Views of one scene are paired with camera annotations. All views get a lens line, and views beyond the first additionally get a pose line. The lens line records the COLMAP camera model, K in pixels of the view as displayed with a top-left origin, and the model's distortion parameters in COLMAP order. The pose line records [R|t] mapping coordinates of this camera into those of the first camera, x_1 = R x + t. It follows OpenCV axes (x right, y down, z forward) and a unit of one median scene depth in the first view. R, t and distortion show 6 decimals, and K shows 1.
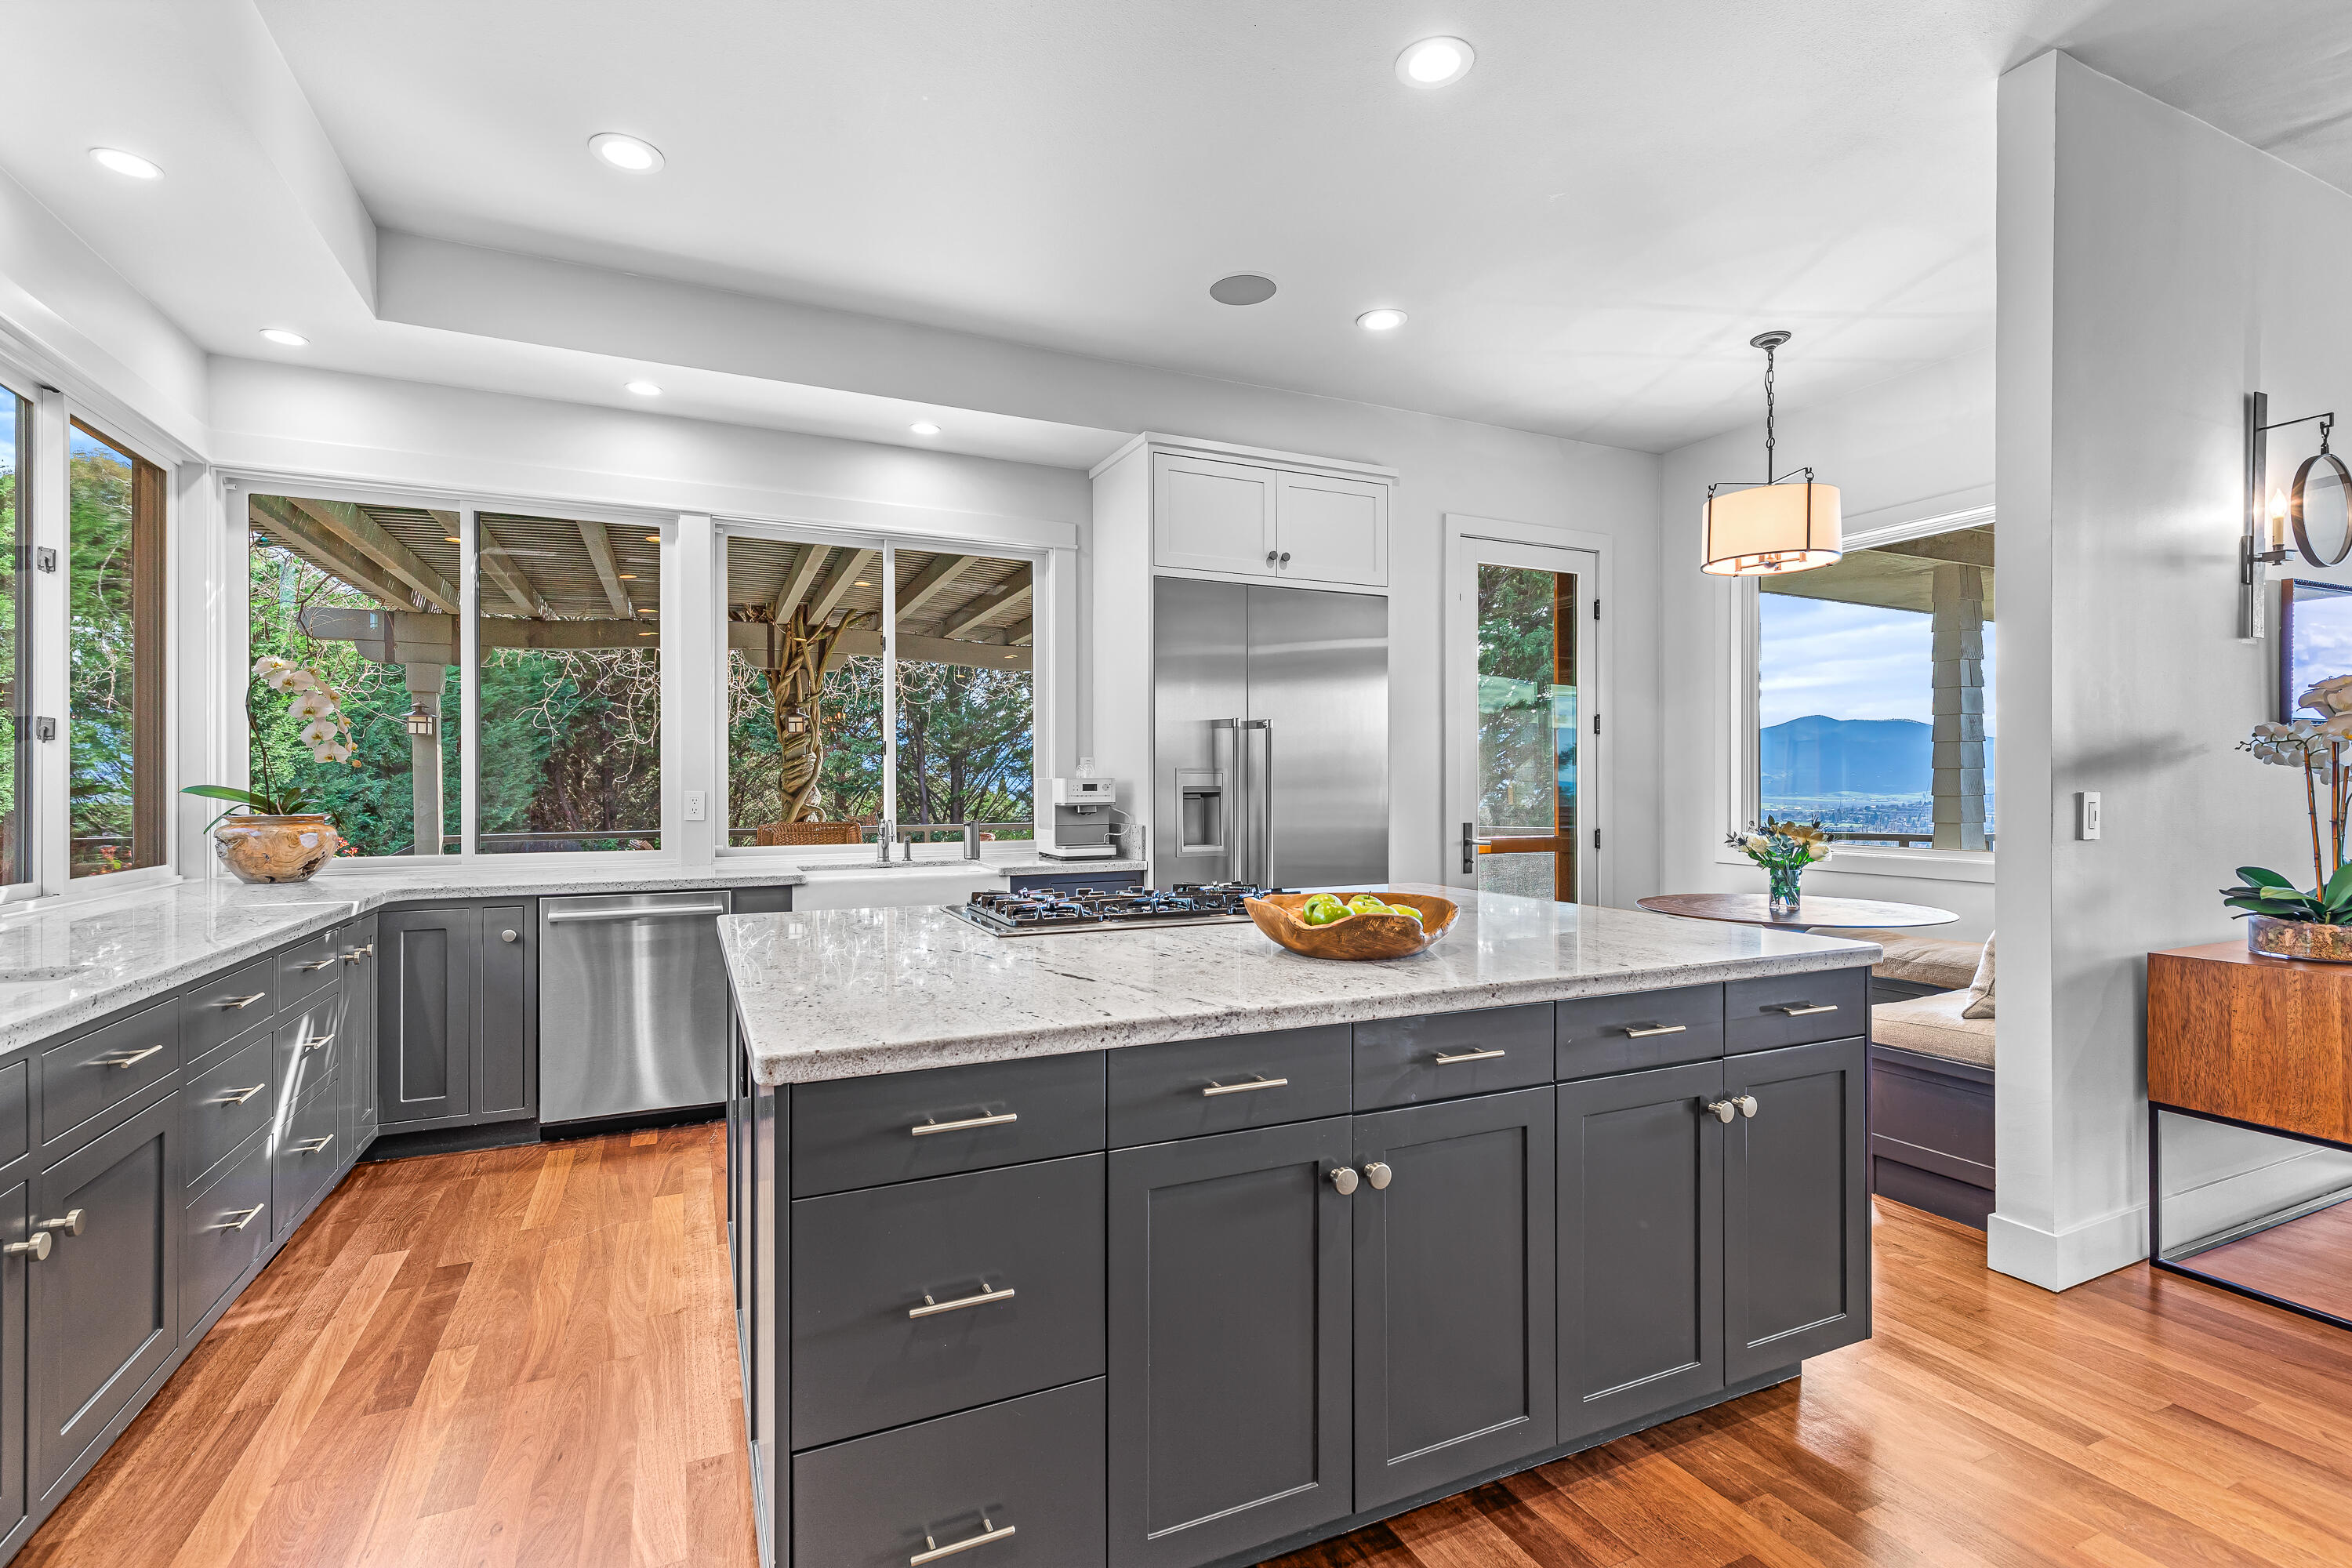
lens RADIAL K [[1078.0, 0, 1186.4], [0, 1078.0, 777.7], [0, 0, 1]] dist [0.020498, -0.006864]
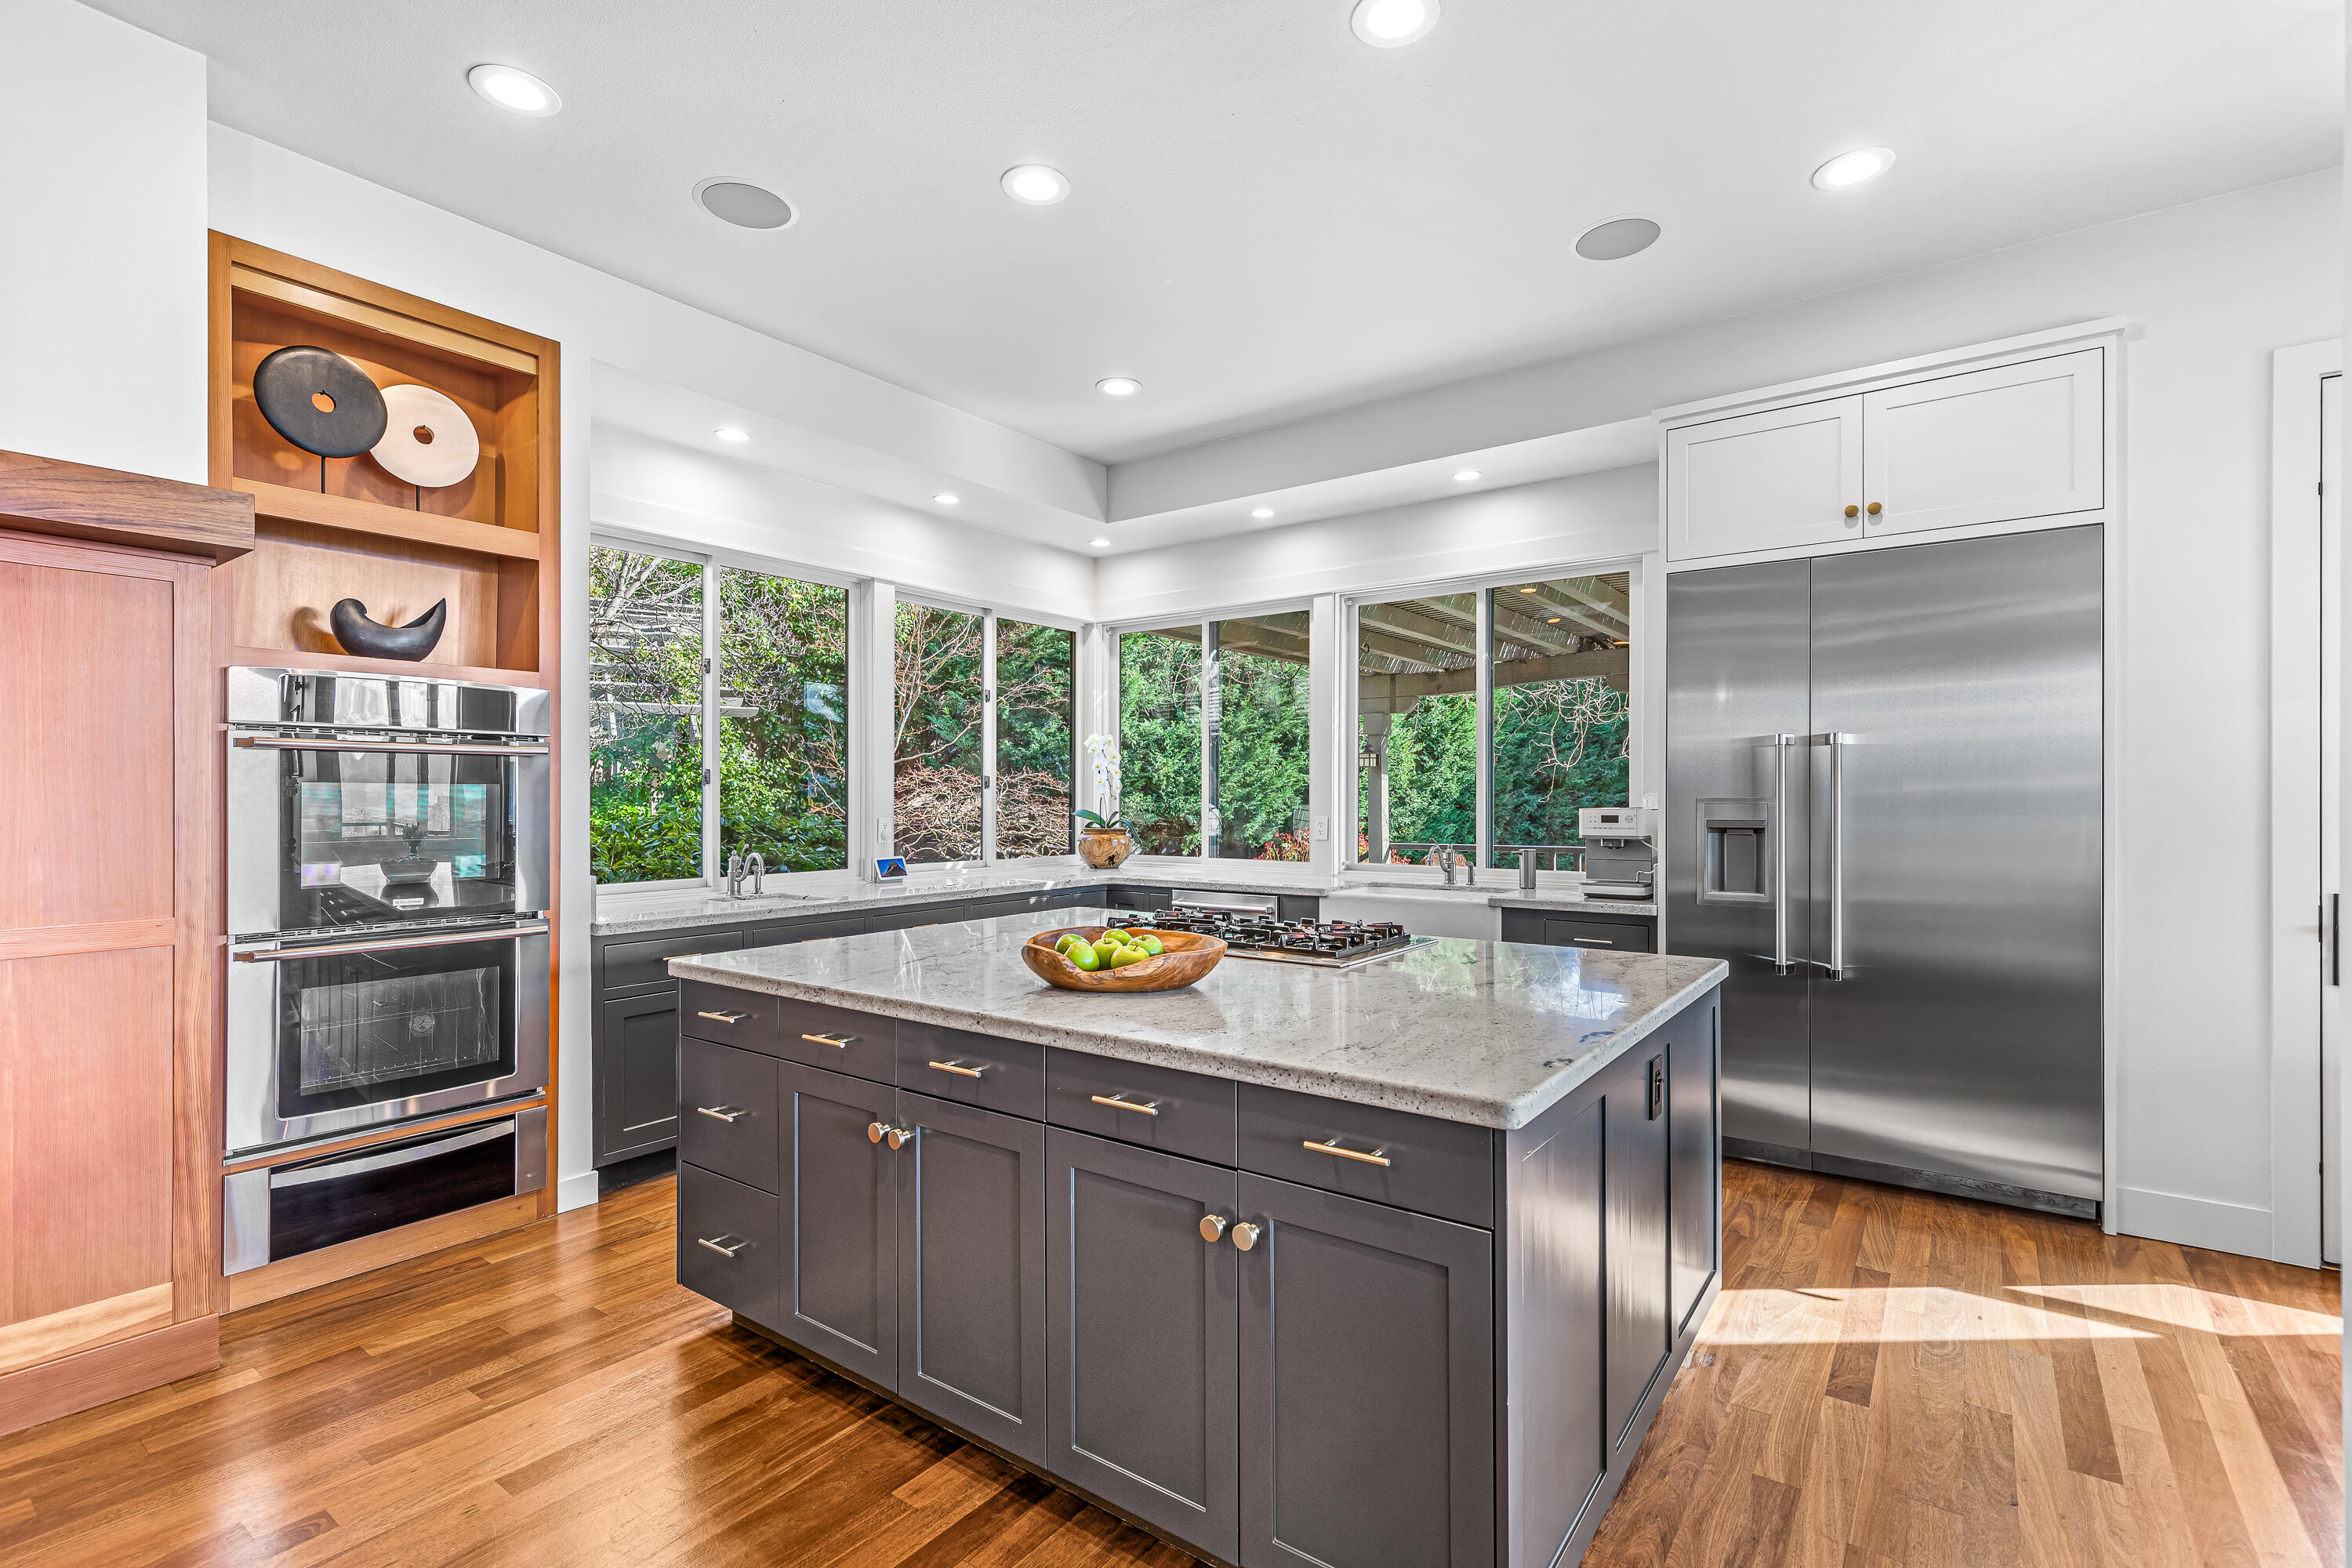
lens RADIAL K [[1071.8, 0, 1176.0], [0, 1071.8, 784.0], [0, 0, 1]] dist [0.014865, -0.000065]
pose [[0.480685, -0.009745, -0.876839, 0.528001], [0.005820, 0.999952, -0.007923, -0.015553], [0.876874, -0.001294, 0.480718, 0.243914]]
